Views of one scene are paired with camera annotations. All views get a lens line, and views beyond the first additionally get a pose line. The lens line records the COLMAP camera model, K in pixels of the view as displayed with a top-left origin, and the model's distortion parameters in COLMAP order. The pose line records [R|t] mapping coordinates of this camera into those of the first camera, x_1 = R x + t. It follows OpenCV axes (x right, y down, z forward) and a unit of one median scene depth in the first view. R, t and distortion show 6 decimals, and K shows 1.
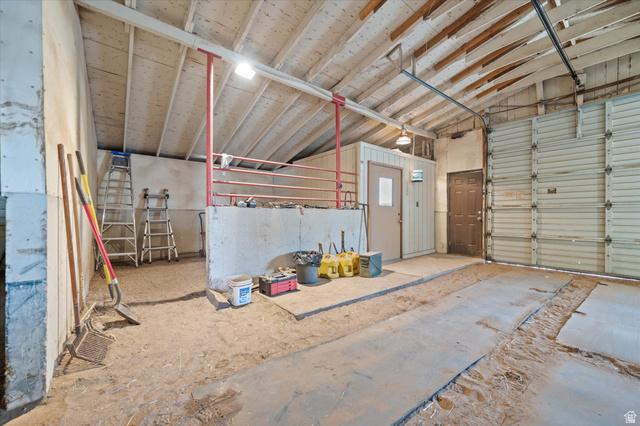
lens RADIAL K [[255.9, 0, 320.0], [0, 255.9, 213.0], [0, 0, 1]] dist [0.000547, 0.000122]
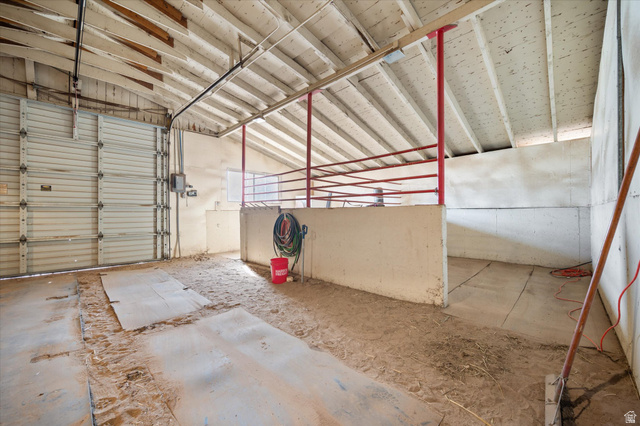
lens RADIAL K [[256.0, 0, 320.7], [0, 256.0, 210.4], [0, 0, 1]] dist [-0.001235, -0.000260]
pose [[-0.127154, 0.010947, 0.991823, -0.142126], [-0.006967, 0.999905, -0.011930, -0.002535], [-0.991859, -0.008427, -0.127066, 0.164860]]
